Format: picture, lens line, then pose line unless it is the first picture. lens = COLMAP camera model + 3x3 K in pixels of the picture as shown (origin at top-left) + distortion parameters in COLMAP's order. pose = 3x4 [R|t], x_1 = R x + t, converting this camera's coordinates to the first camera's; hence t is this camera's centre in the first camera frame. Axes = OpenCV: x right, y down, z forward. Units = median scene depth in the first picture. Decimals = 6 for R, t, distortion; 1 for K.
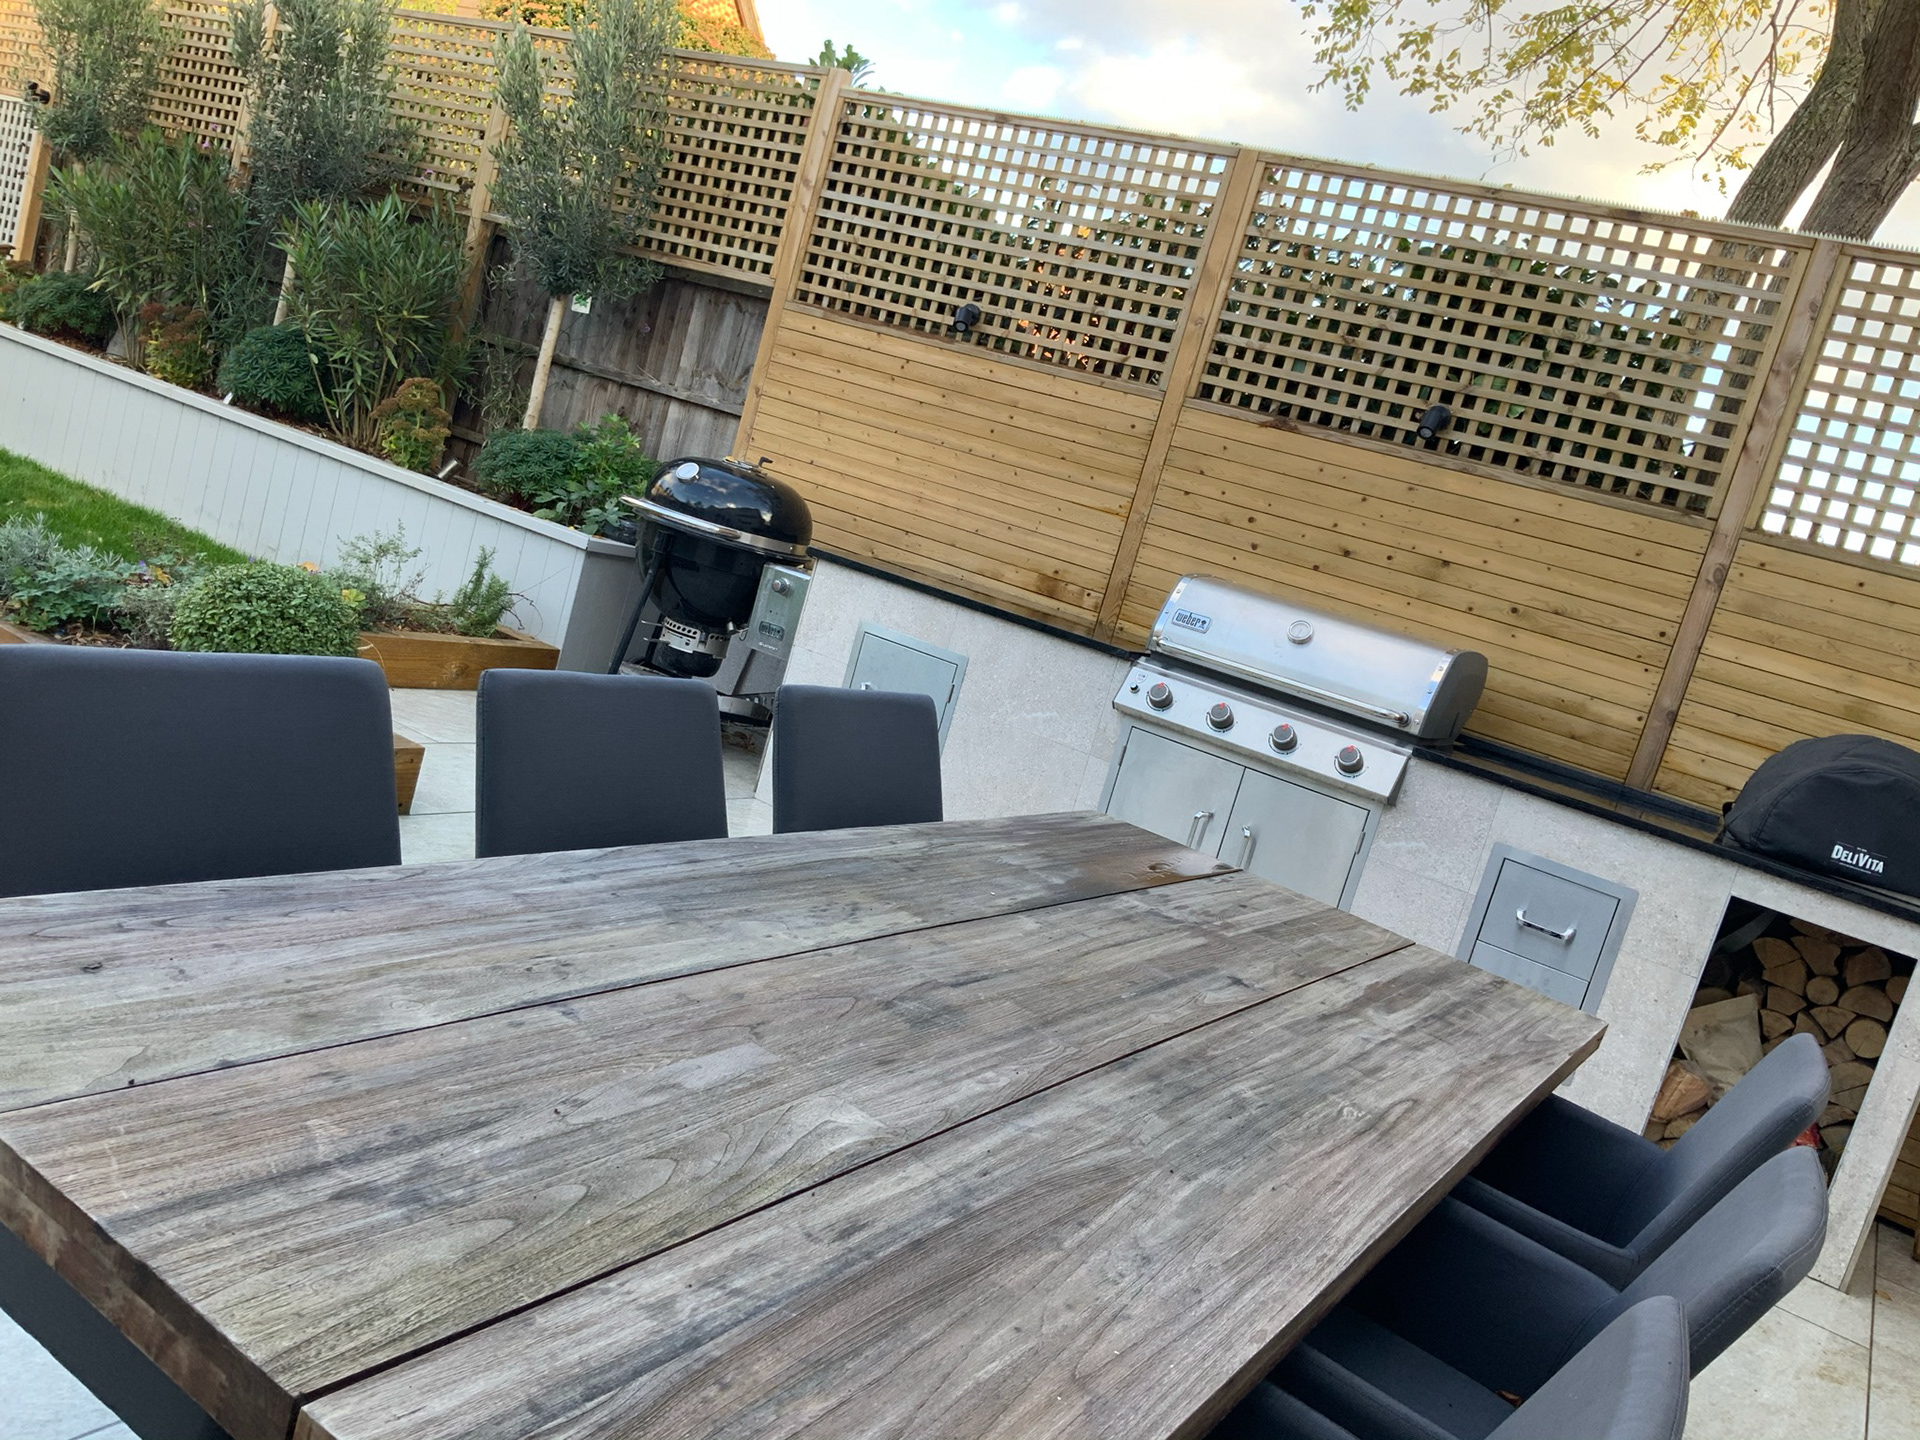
lens RADIAL K [[1588.9, 0, 946.2], [0, 1588.9, 720.8], [0, 0, 1]] dist [0.090149, -0.164552]
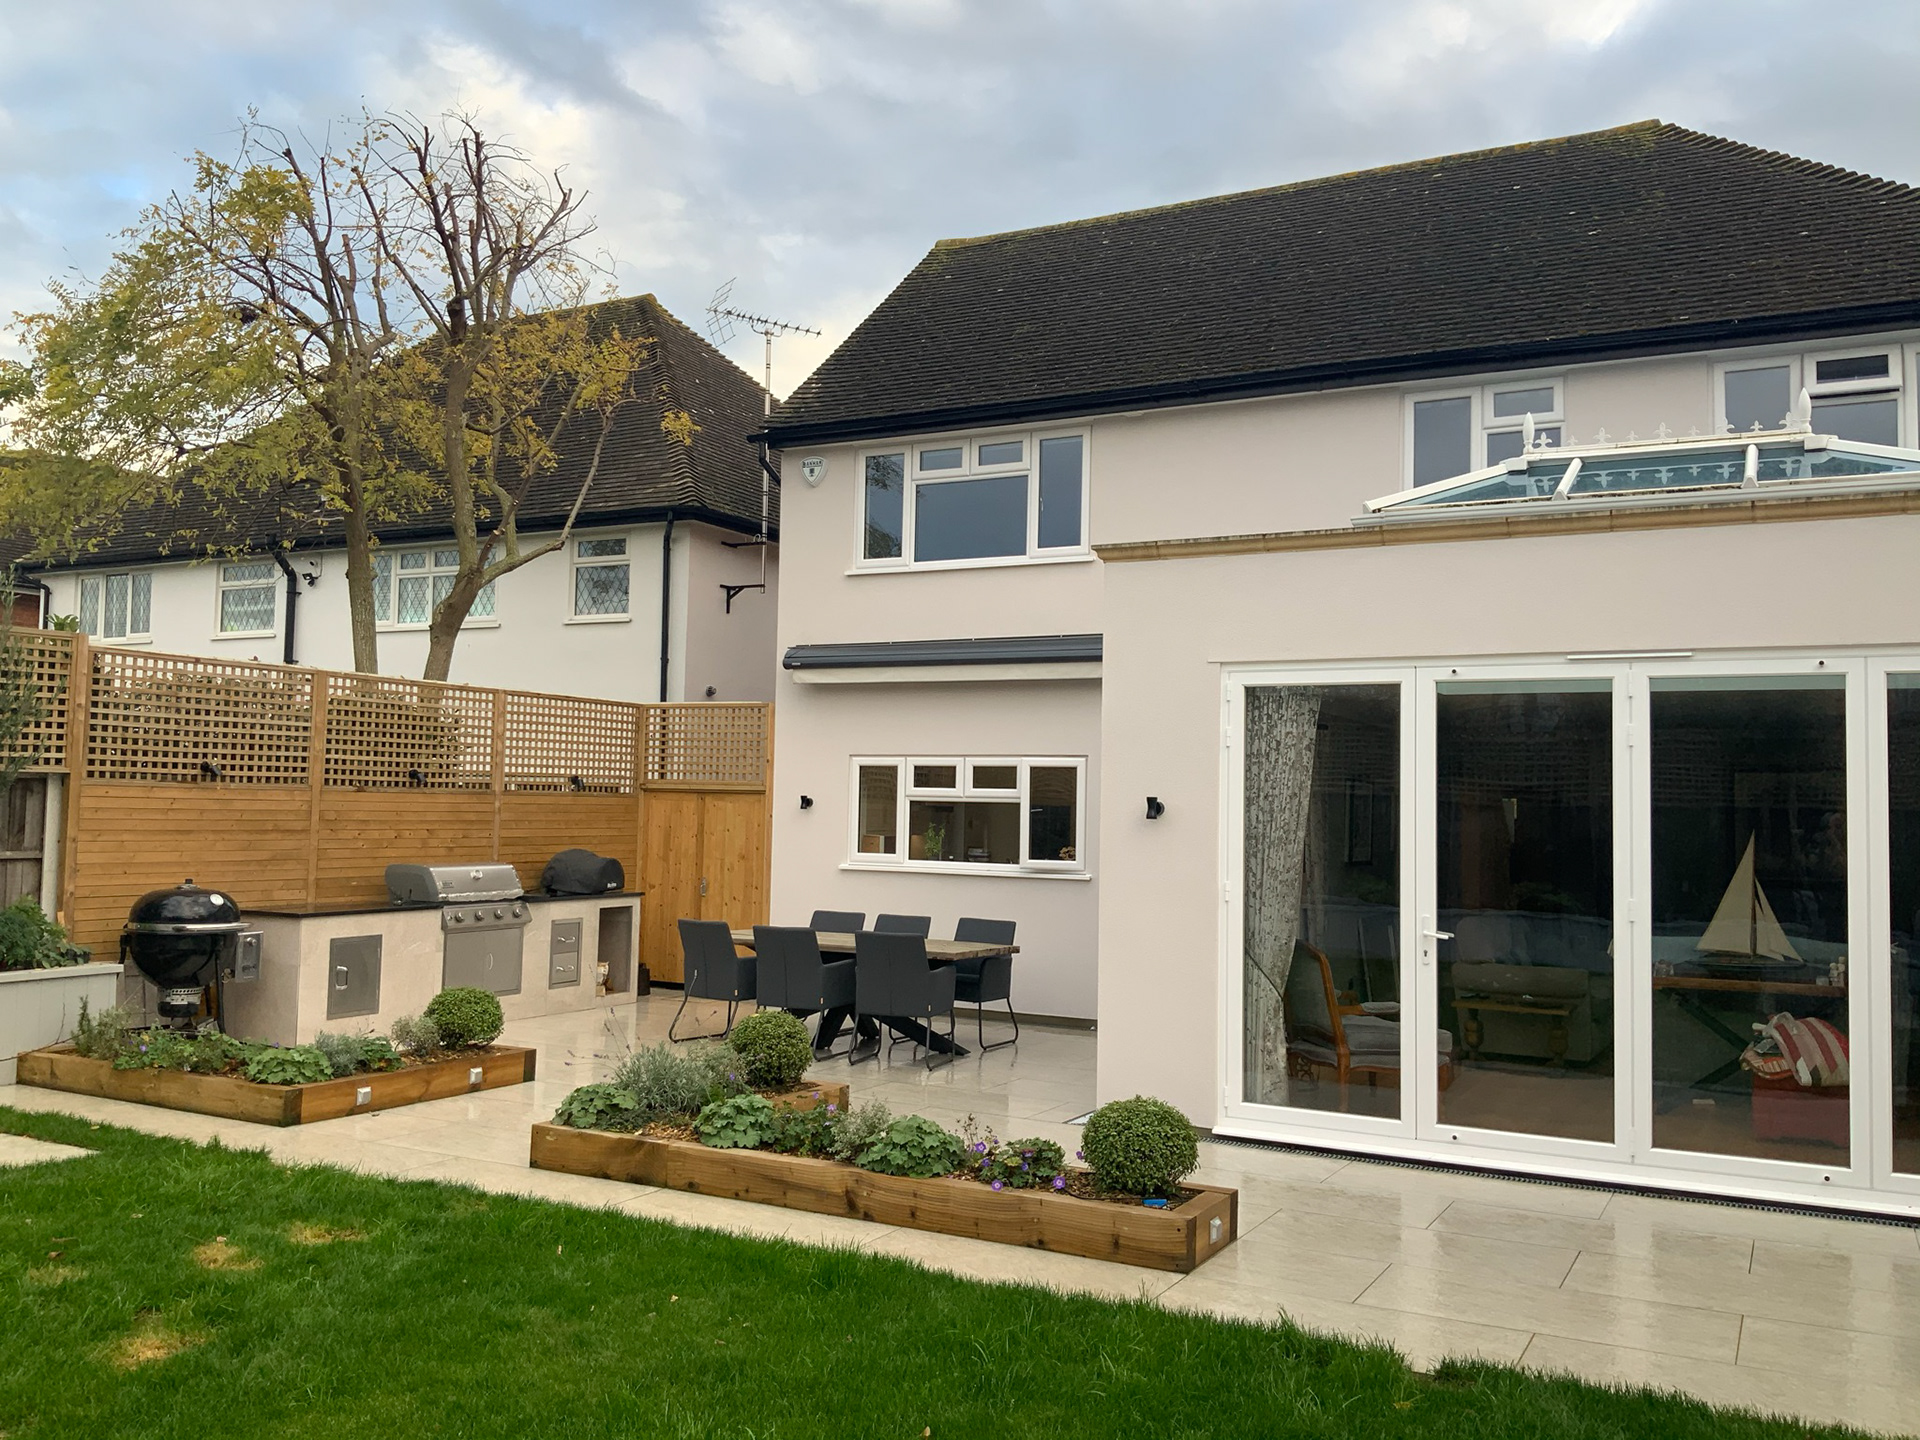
lens RADIAL K [[1588.9, 0, 959.4], [0, 1588.9, 722.0], [0, 0, 1]] dist [0.090149, -0.164552]
pose [[-0.068084, -0.221389, 0.972806, -1.975908], [0.113534, 0.967015, 0.228017, -0.684774], [-0.991199, 0.125971, -0.040703, 0.255648]]
